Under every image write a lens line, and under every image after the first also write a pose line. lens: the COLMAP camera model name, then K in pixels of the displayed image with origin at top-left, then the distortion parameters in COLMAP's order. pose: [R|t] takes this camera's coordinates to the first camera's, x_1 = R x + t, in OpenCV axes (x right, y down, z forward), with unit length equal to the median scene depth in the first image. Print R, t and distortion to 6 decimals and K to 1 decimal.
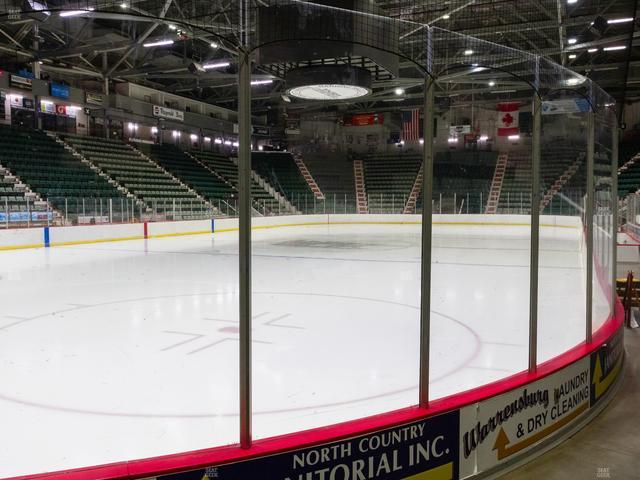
lens RADIAL K [[582.7, 0, 320.0], [0, 582.7, 241.9], [0, 0, 1]] dist [0.005613, -0.004866]
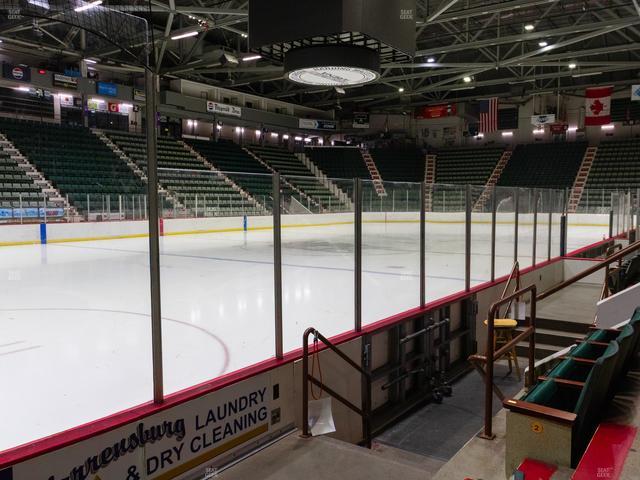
lens RADIAL K [[576.7, 0, 320.0], [0, 576.7, 240.0], [0, 0, 1]] dist [-0.000089, 0.004048]
pose [[0.980807, 0.016561, -0.194277, 0.116806], [-0.016086, 0.999863, 0.004023, -0.005777], [0.194317, -0.000820, 0.980938, 0.086431]]
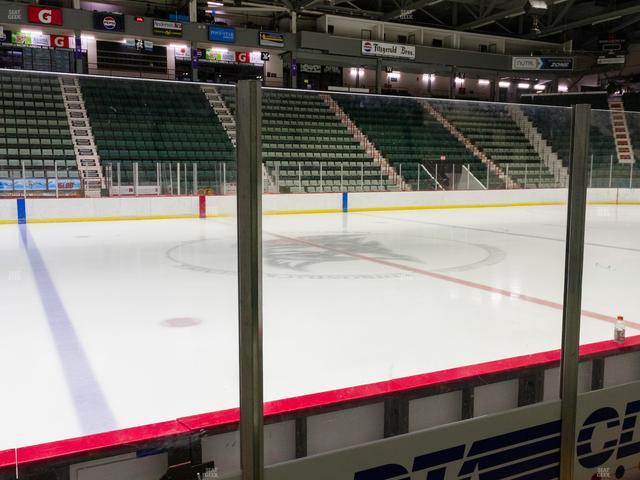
lens RADIAL K [[625.7, 0, 320.0], [0, 625.7, 240.0], [0, 0, 1]] dist [0.002644, 0.002004]
pose [[0.773623, 0.075211, -0.629166, 0.248045], [-0.046203, 0.996983, 0.062369, -0.026489], [0.631959, -0.019181, 0.774764, 0.385494]]
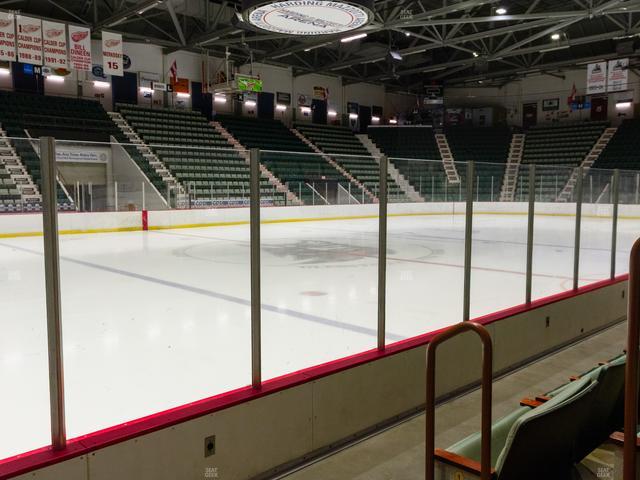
lens RADIAL K [[582.7, 0, 320.0], [0, 582.7, 241.9], [0, 0, 1]] dist [0.005613, -0.004866]
pose [[0.924556, 0.037370, -0.379209, 0.193908], [-0.027271, 0.999117, 0.031970, -0.018210], [0.380069, -0.019216, 0.924759, 0.265321]]
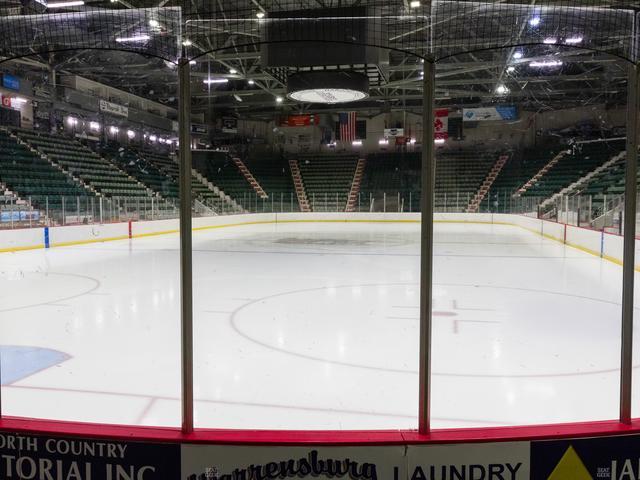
lens RADIAL K [[580.7, 0, 313.7], [0, 580.7, 242.6], [0, 0, 1]] dist [0.004902, -0.010590]
pose [[0.983791, -0.010922, 0.178984, -0.134295], [0.010166, 0.999935, 0.005139, 0.000301], [-0.179029, -0.003236, 0.983839, -0.013251]]
